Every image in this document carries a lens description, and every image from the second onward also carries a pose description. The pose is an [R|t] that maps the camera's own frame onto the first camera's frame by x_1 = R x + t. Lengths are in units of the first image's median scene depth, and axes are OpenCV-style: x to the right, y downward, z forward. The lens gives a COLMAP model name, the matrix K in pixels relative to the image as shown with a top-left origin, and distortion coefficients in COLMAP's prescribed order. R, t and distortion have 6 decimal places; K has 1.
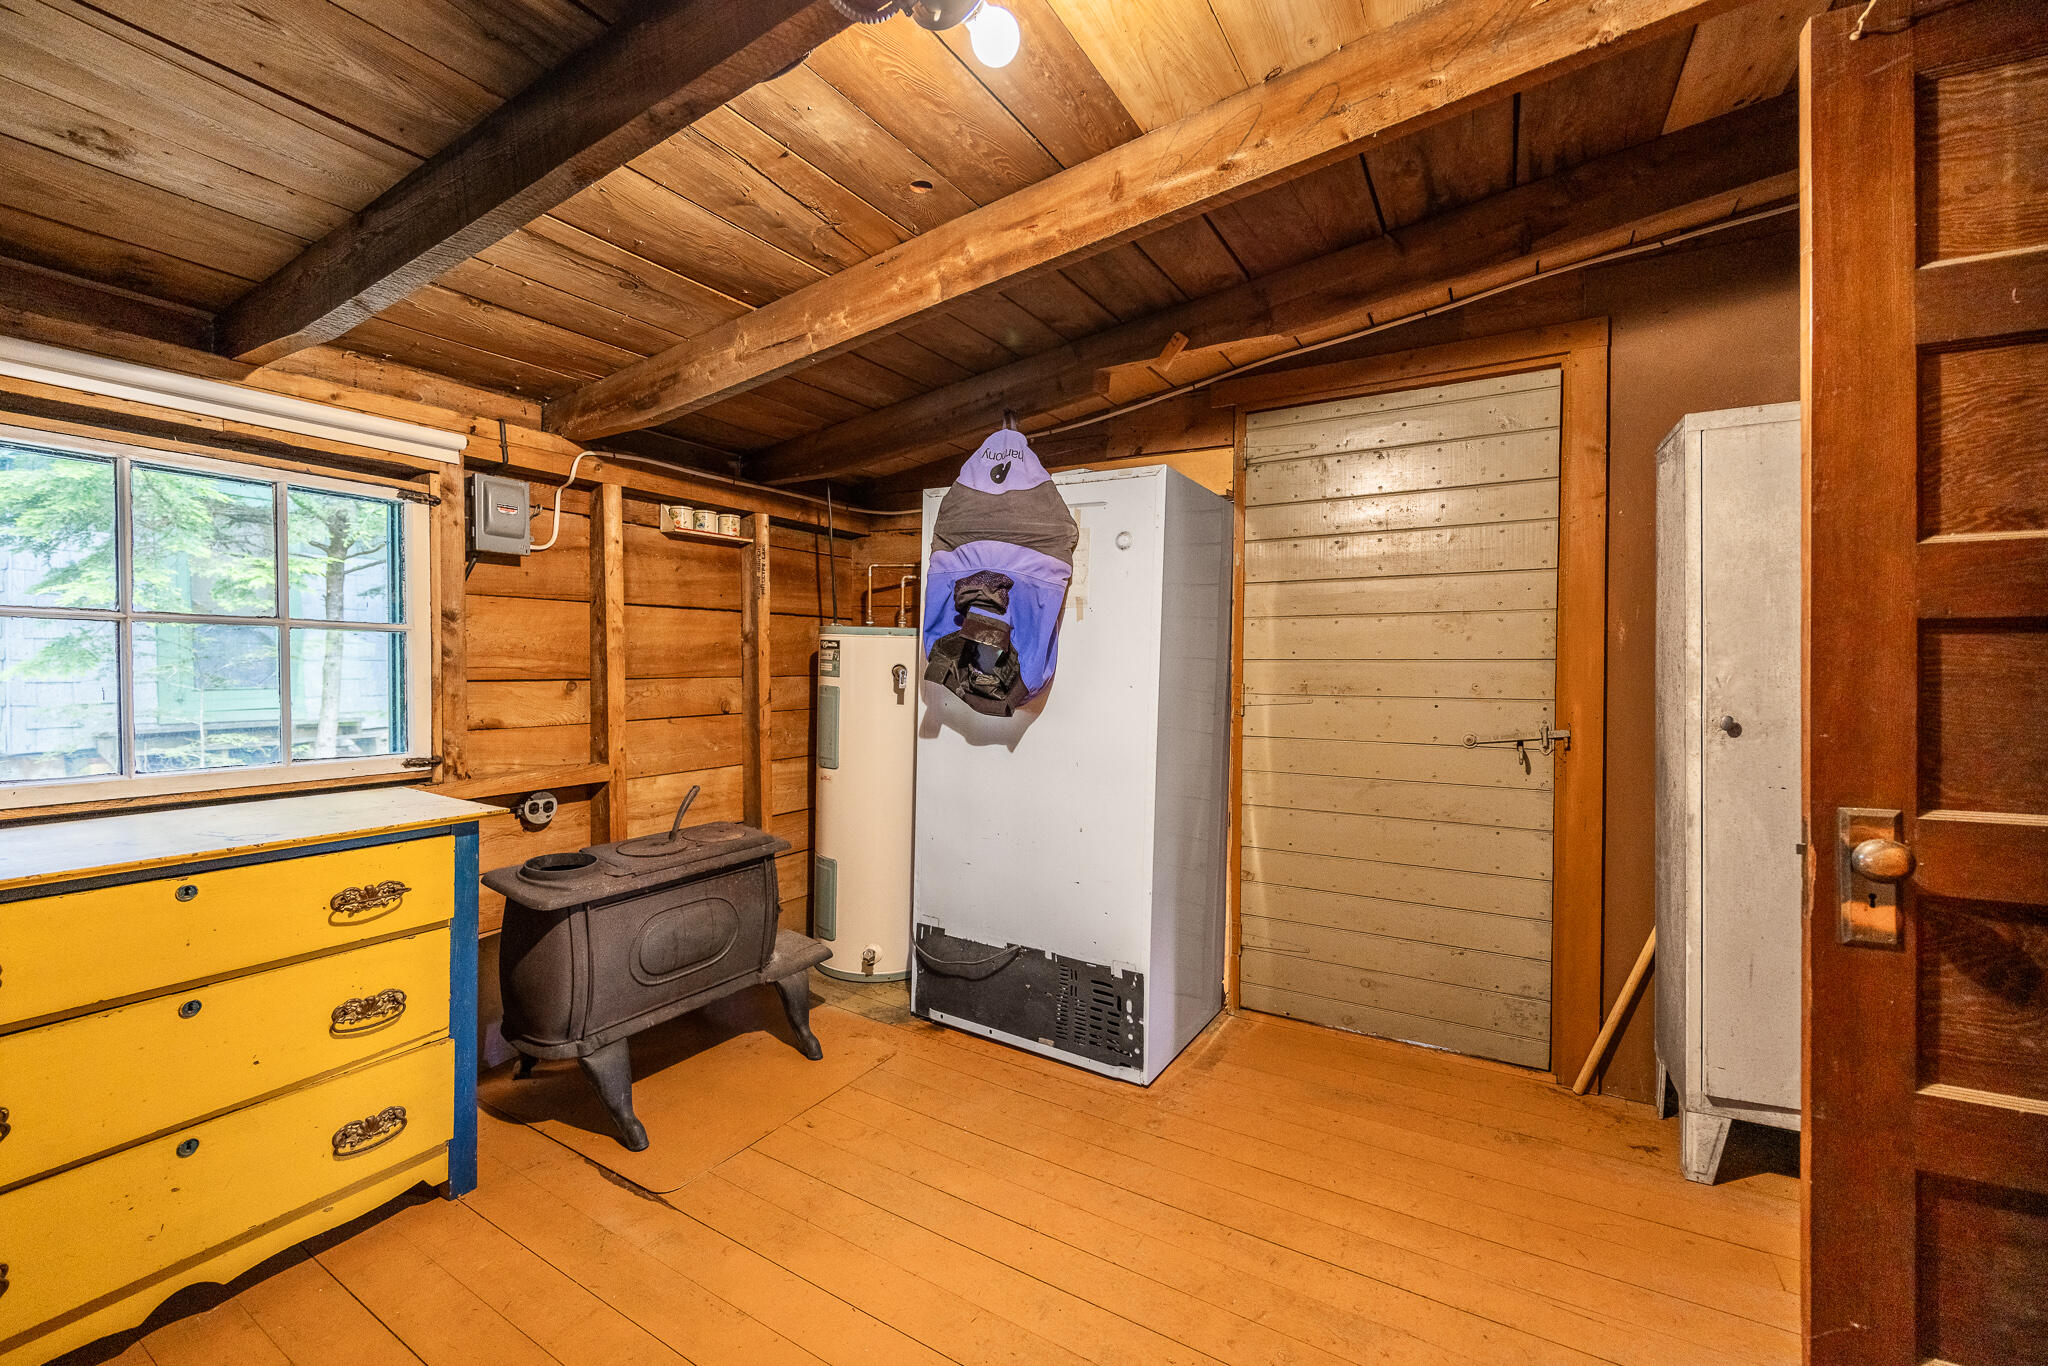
lens RADIAL K [[806.0, 0, 1043.1], [0, 806.0, 669.7], [0, 0, 1]] dist [0.000485, -0.000032]
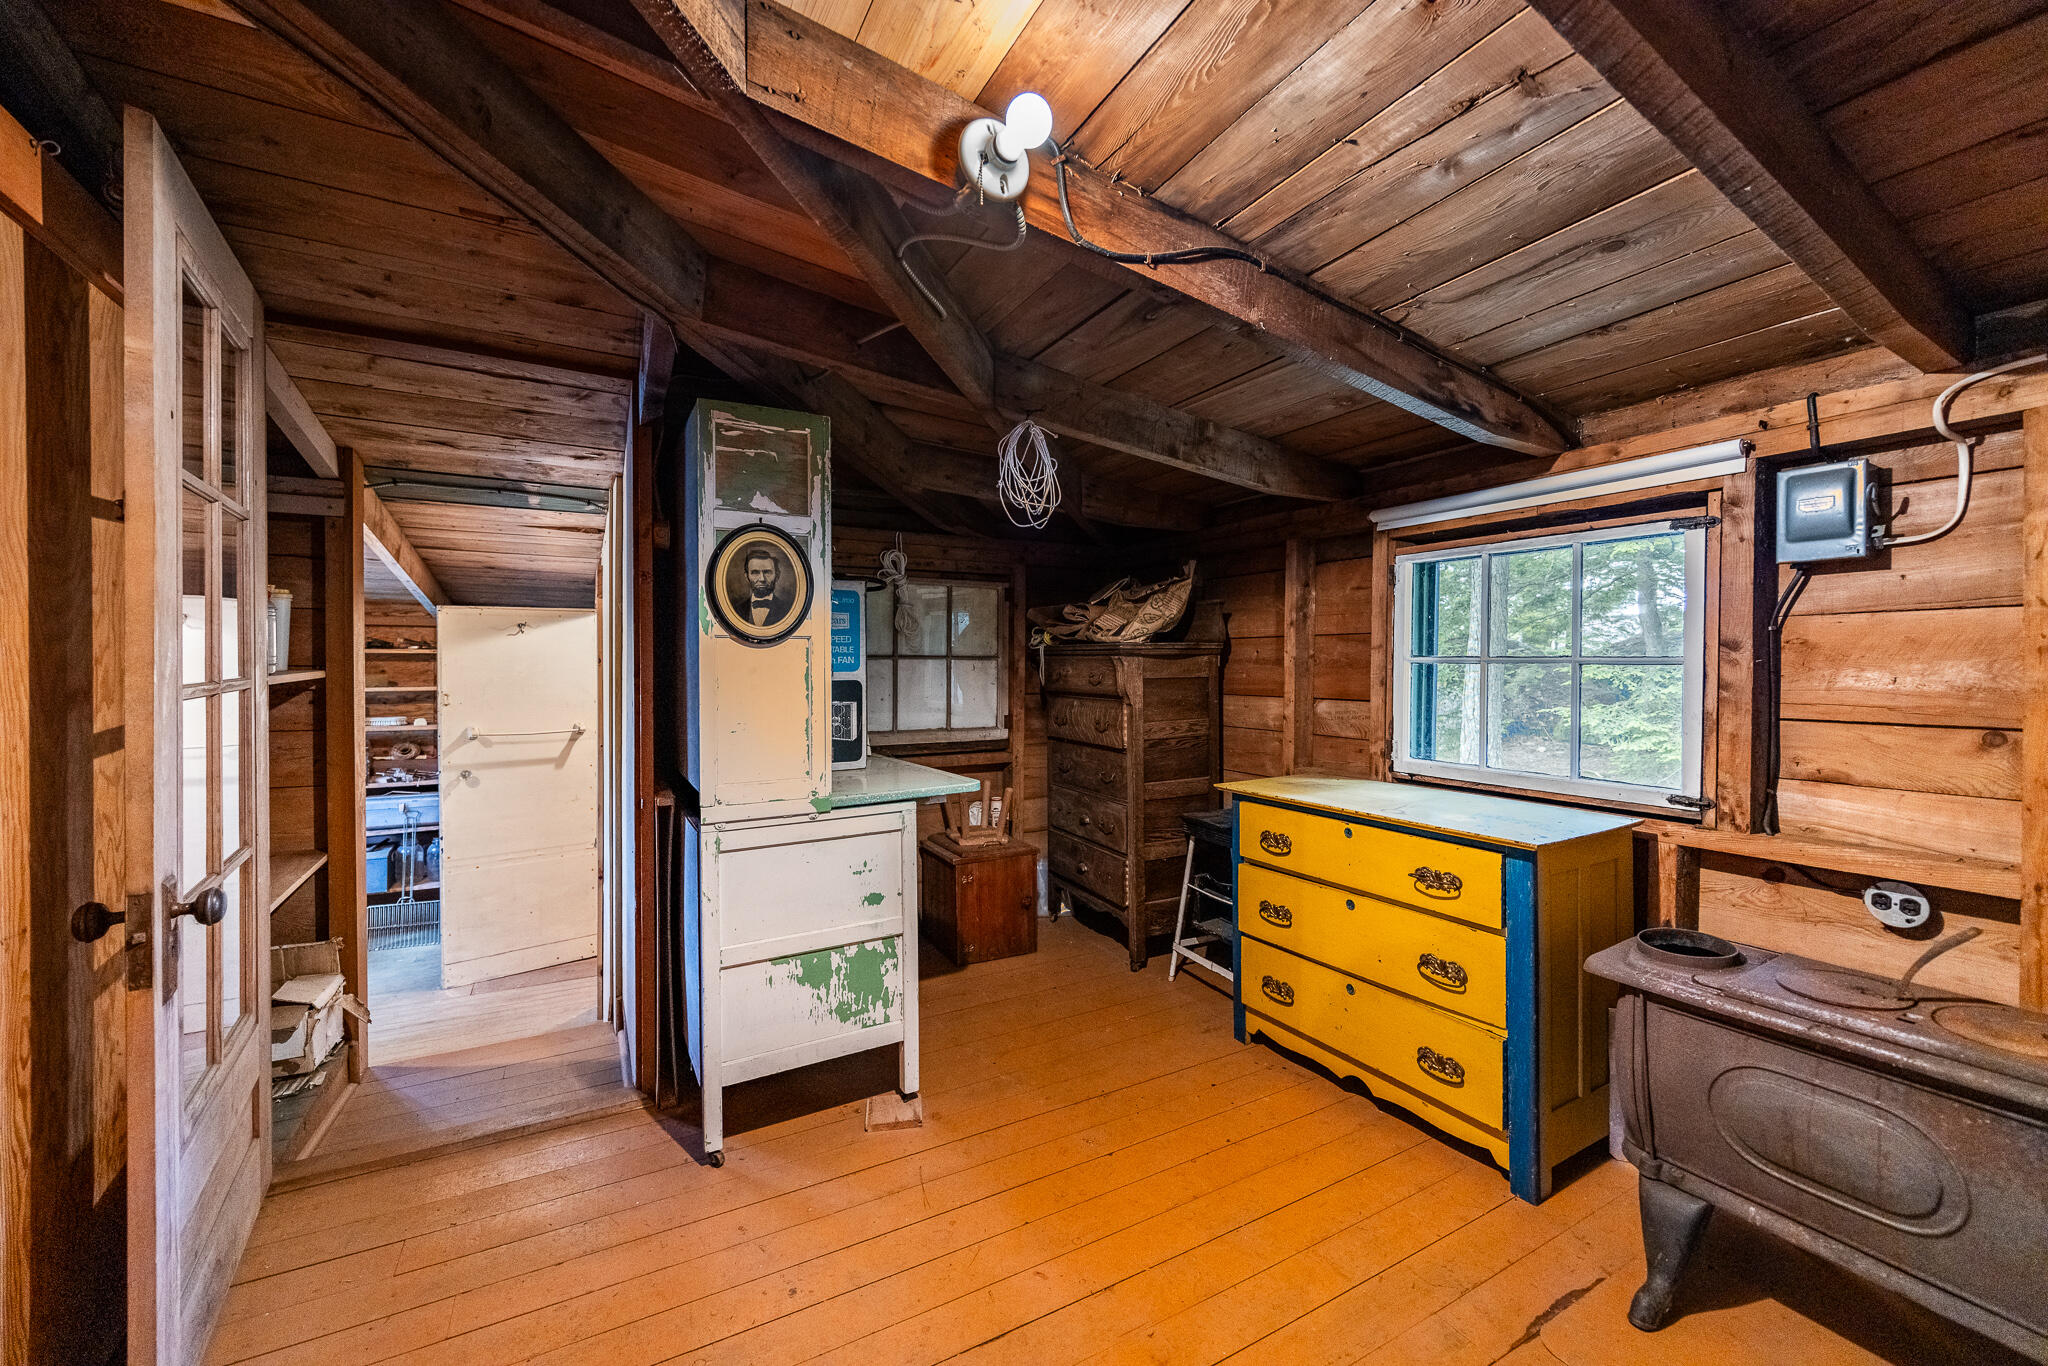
lens RADIAL K [[806.0, 0, 1043.1], [0, 806.0, 669.7], [0, 0, 1]] dist [0.000485, -0.000032]
pose [[-0.495098, -0.002873, -0.868832, 0.434551], [-0.012384, 0.999916, 0.003750, -0.035072], [0.868749, 0.012617, -0.495093, 0.813686]]
